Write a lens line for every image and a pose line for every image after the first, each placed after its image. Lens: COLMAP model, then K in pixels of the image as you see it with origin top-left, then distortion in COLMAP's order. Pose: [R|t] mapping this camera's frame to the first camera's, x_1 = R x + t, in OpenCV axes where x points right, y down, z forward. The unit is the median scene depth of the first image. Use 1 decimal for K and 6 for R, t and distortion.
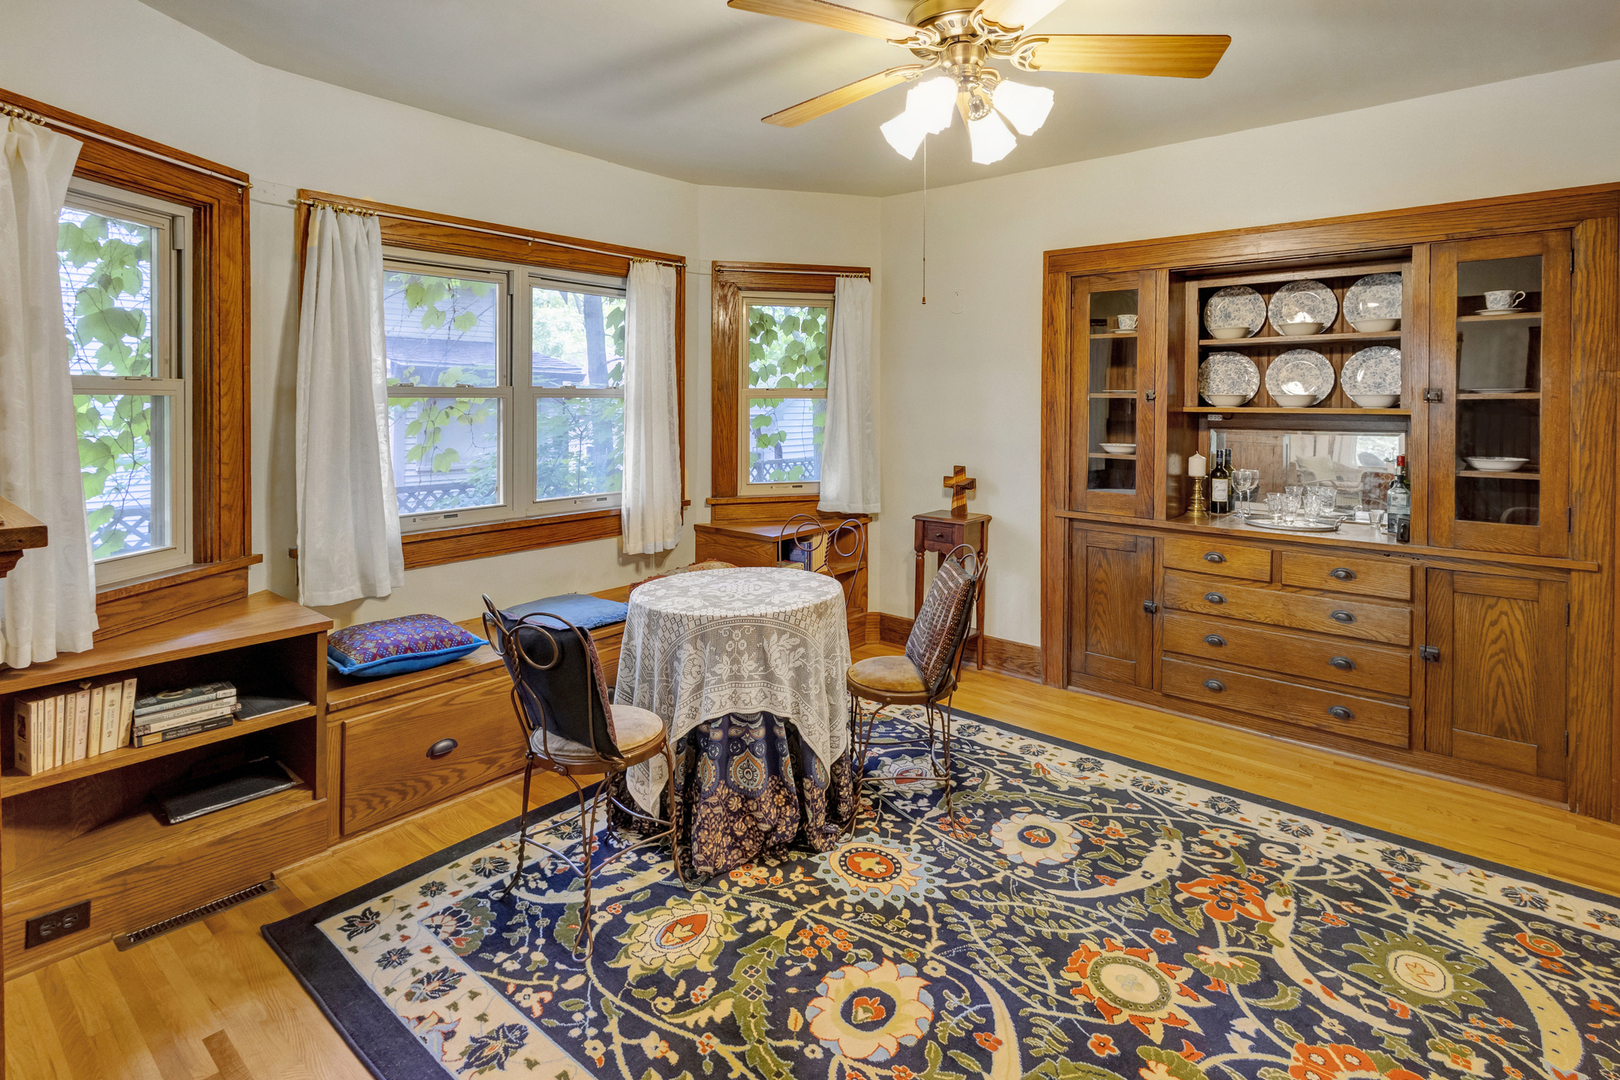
lens RADIAL K [[865.8, 0, 789.5], [0, 865.8, 391.4], [0, 0, 1]] dist [0.009111, 0.002448]
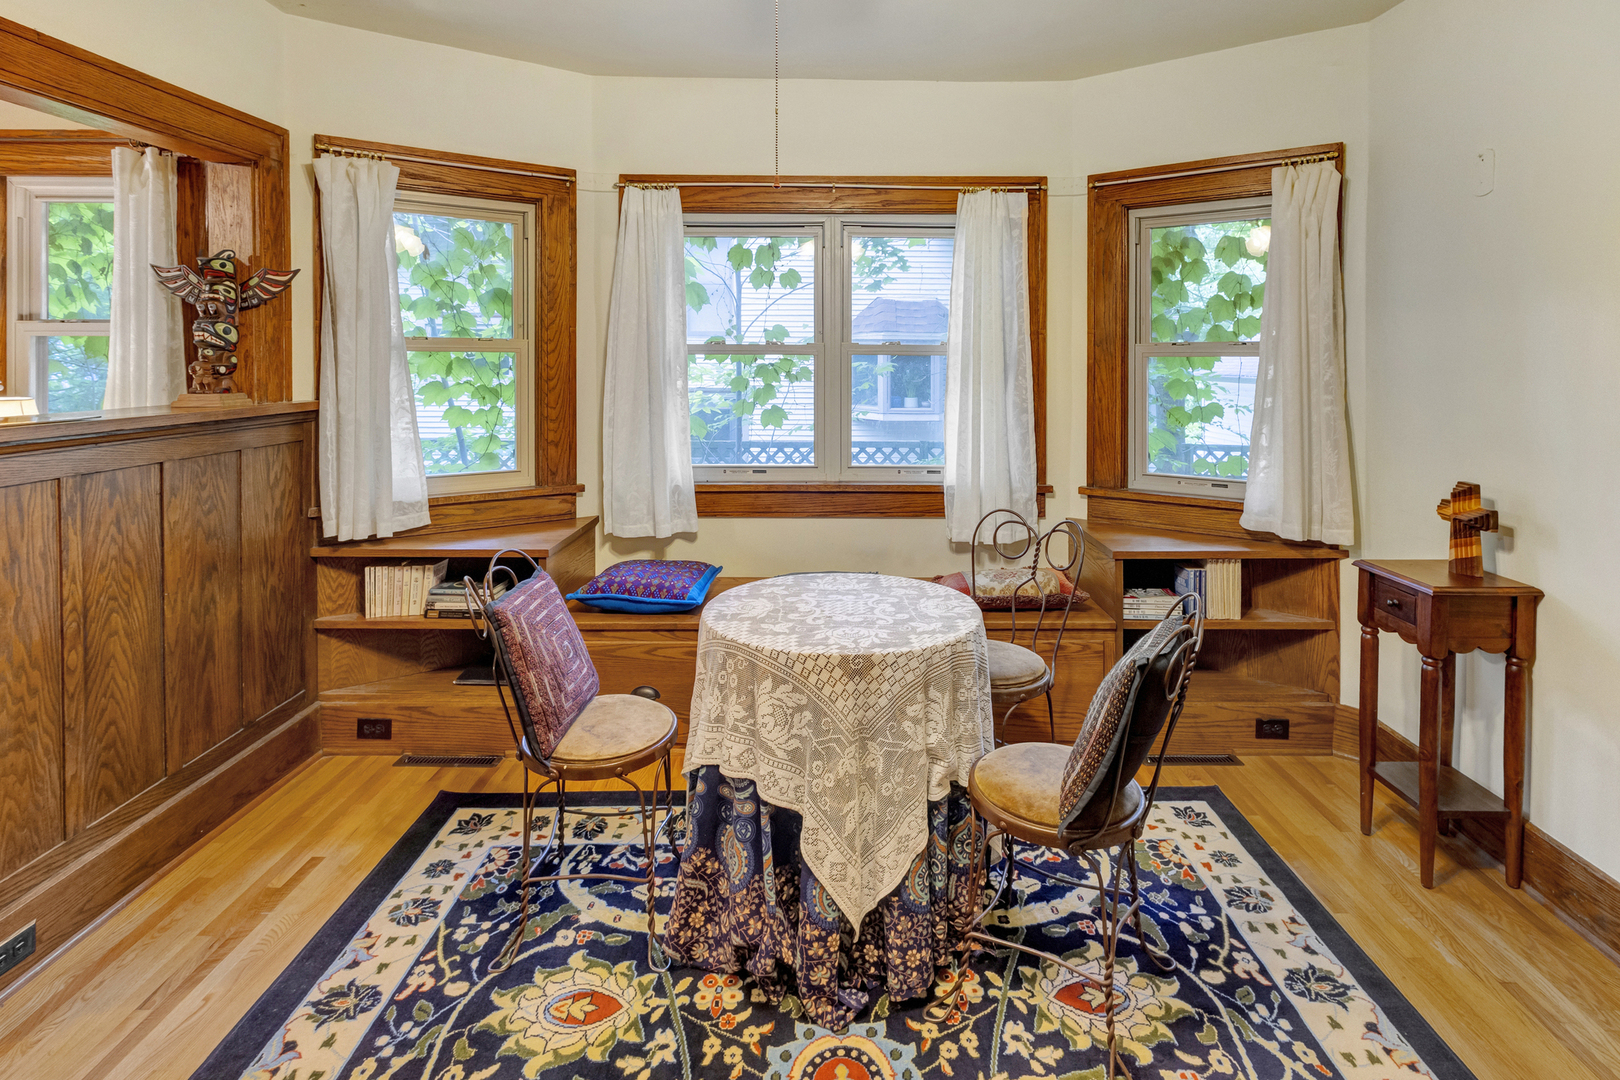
lens RADIAL K [[819.3, 0, 840.2], [0, 819.3, 370.2], [0, 0, 1]] dist [0.009637, -0.001023]
pose [[0.635644, 0.008353, -0.771937, 0.514991], [0.002508, 0.999914, 0.012885, 0.015564], [0.771978, -0.010126, 0.635568, 0.589003]]
